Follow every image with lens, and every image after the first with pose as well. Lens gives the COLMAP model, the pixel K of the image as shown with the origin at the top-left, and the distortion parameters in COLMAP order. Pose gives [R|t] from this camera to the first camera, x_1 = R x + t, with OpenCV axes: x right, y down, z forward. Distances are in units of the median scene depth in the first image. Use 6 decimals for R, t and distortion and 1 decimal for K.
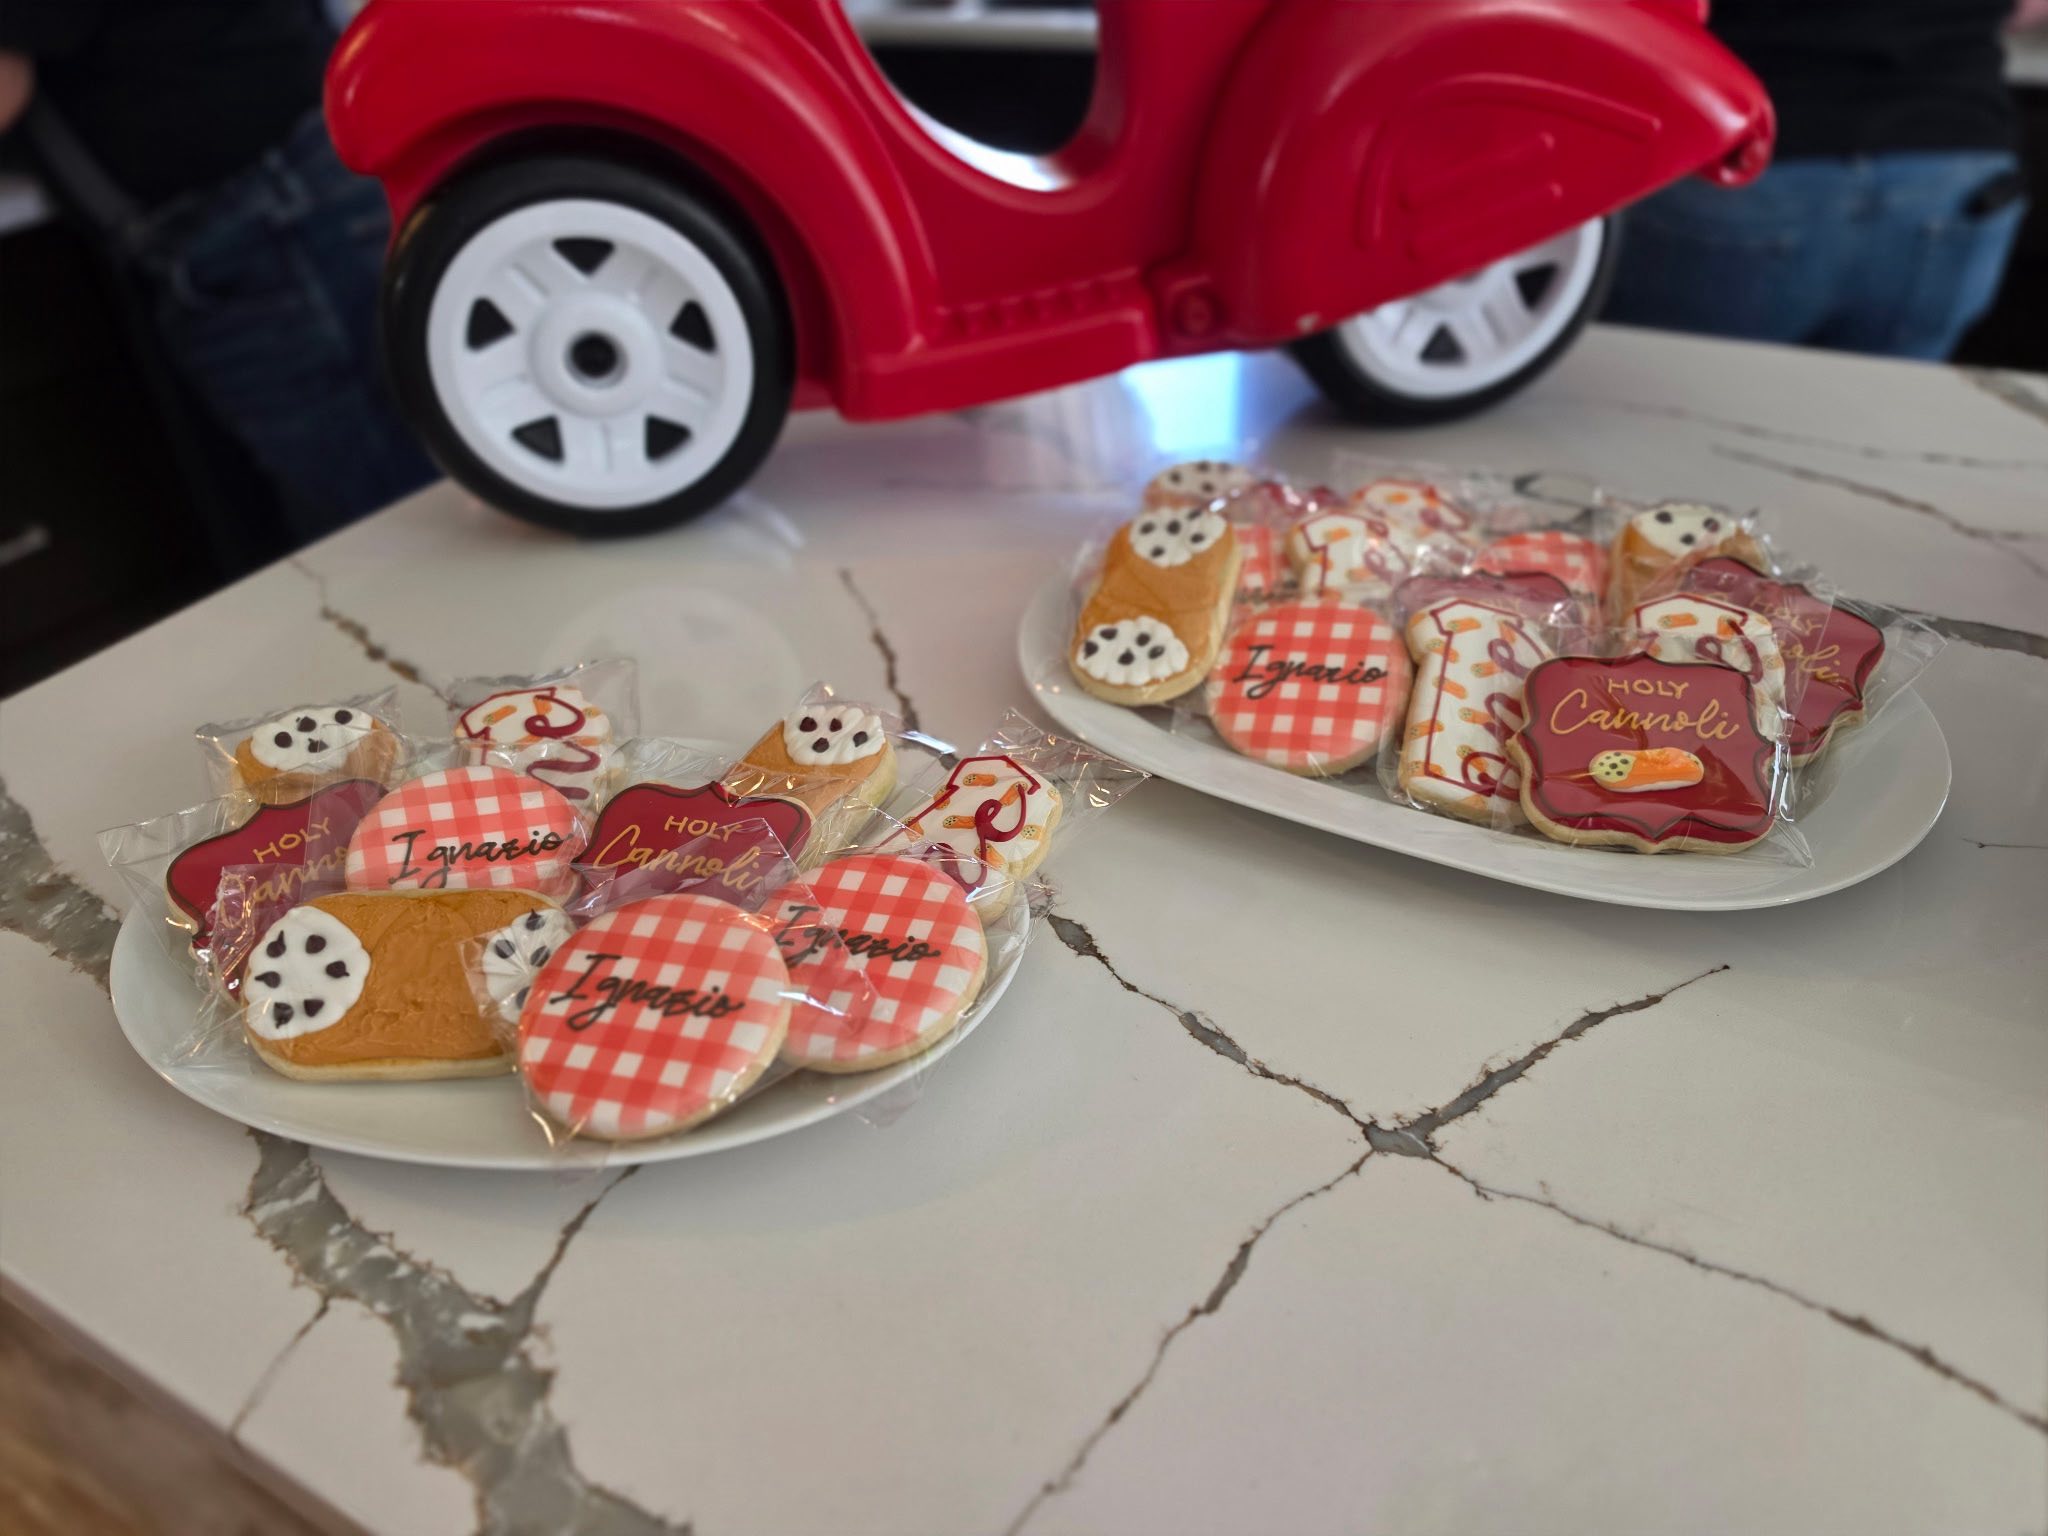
lens RADIAL K [[1487.4, 0, 1024.7], [0, 1487.4, 762.8], [0, 0, 1]] dist [0.099035, -0.146852]
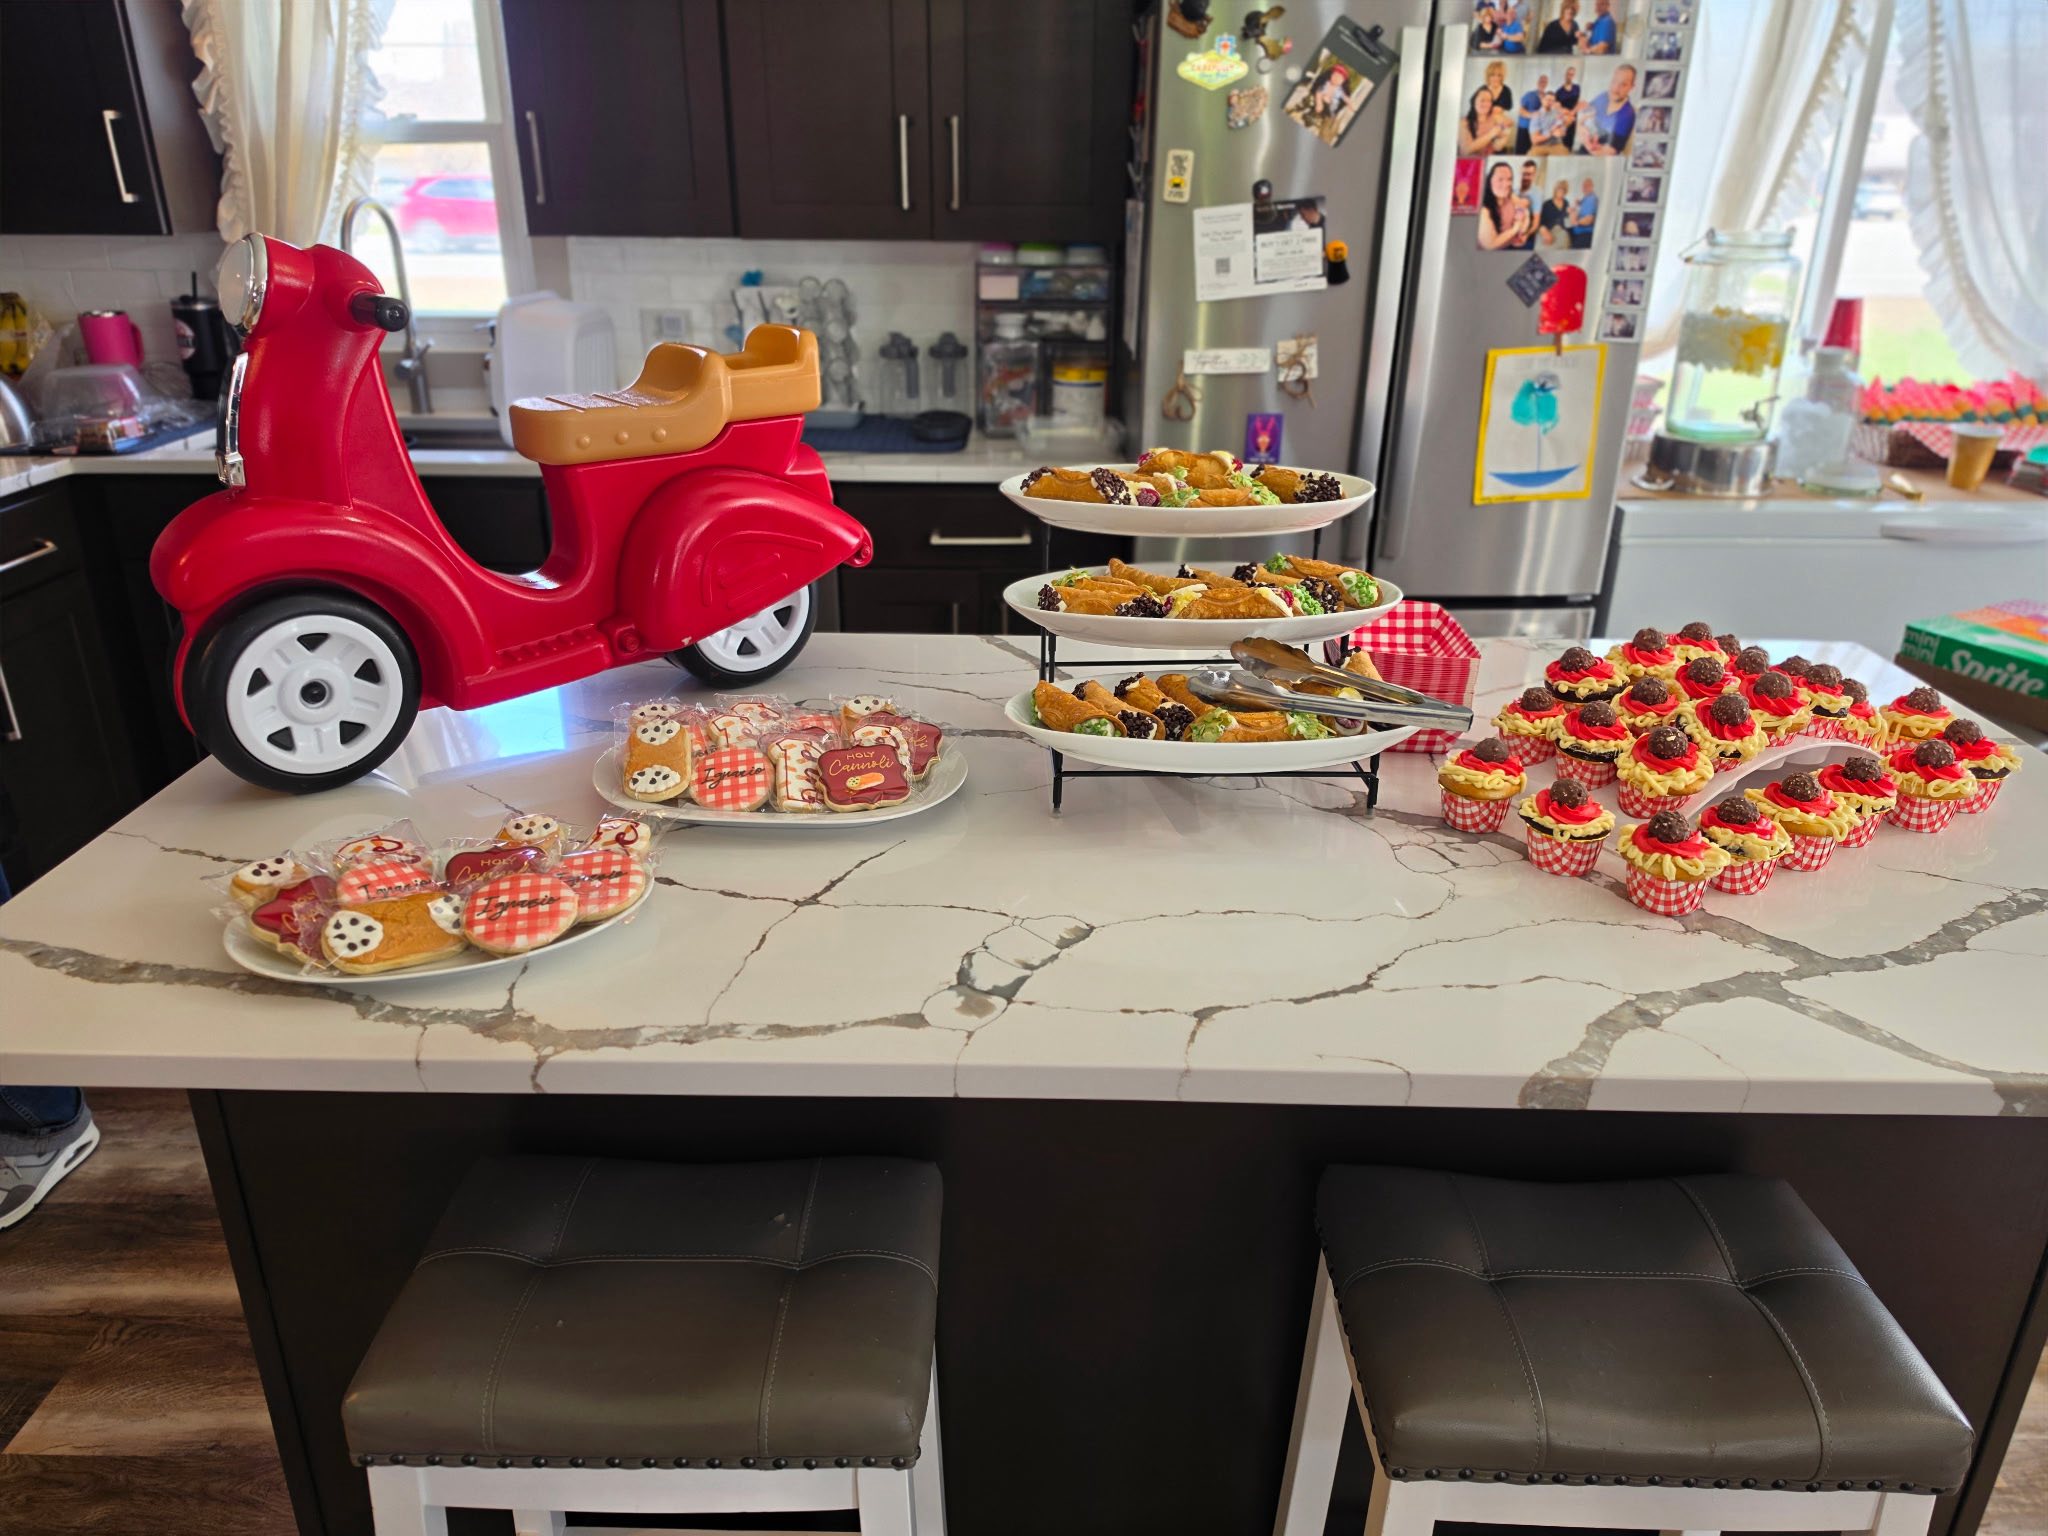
lens RADIAL K [[1487.4, 0, 1024.7], [0, 1487.4, 762.8], [0, 0, 1]] dist [0.099035, -0.146852]
pose [[0.880712, -0.131684, 0.454980, -0.471814], [0.225502, 0.961299, -0.158281, 0.395880], [-0.416529, 0.241998, 0.876322, -1.267161]]
